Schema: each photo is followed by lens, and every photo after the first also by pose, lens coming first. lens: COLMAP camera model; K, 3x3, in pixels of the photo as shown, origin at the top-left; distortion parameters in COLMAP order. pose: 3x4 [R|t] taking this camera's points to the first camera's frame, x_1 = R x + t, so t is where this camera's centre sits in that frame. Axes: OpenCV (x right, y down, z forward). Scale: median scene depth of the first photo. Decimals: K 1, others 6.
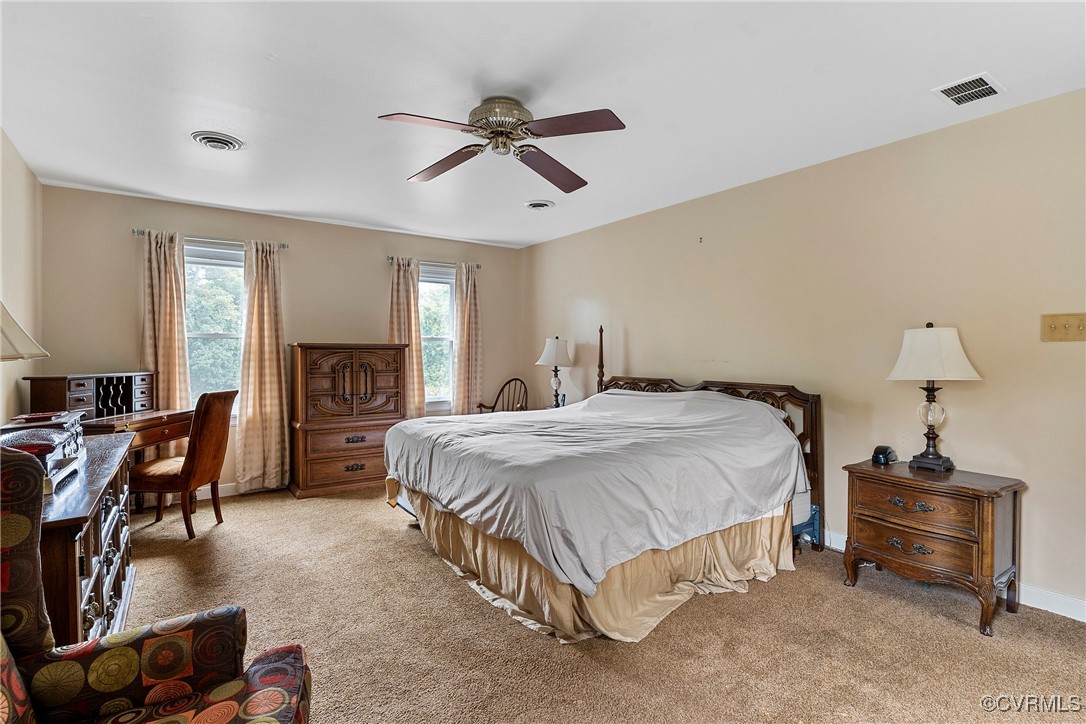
lens RADIAL K [[547.2, 0, 540.3], [0, 547.2, 372.6], [0, 0, 1]] dist [0.000813, -0.000286]
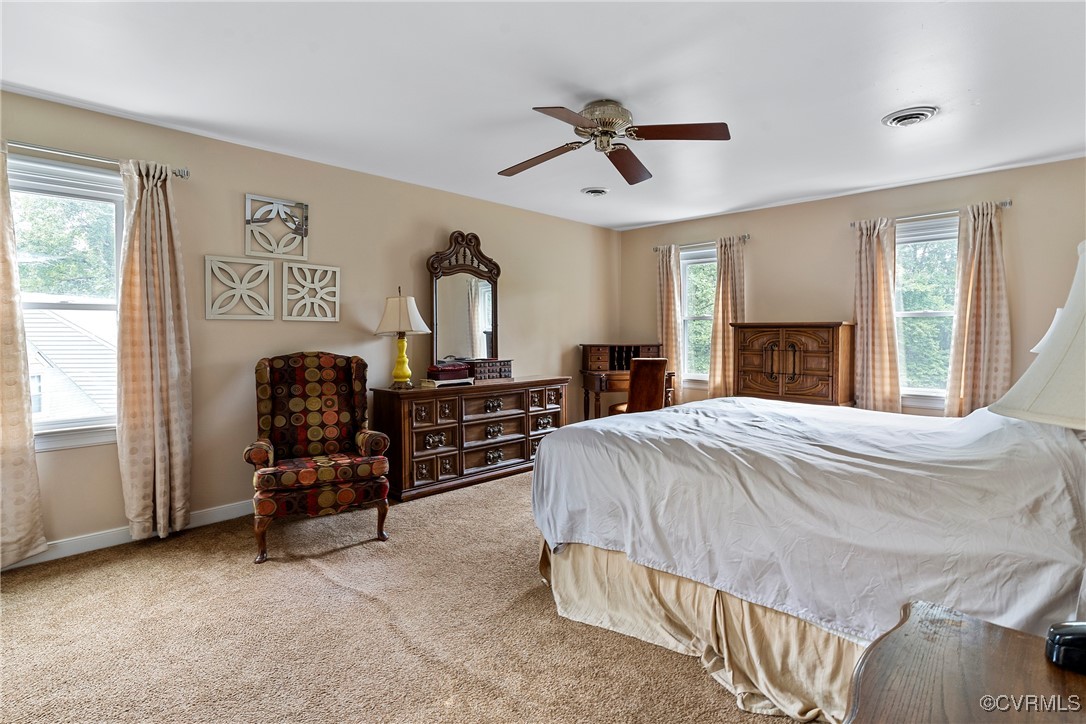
lens RADIAL K [[547.2, 0, 540.3], [0, 547.2, 372.6], [0, 0, 1]] dist [0.000813, -0.000286]
pose [[0.145934, 0.073724, -0.986543, 0.536999], [-0.043770, 0.996724, 0.068011, -0.008990], [0.988326, 0.033256, 0.148683, 0.381158]]
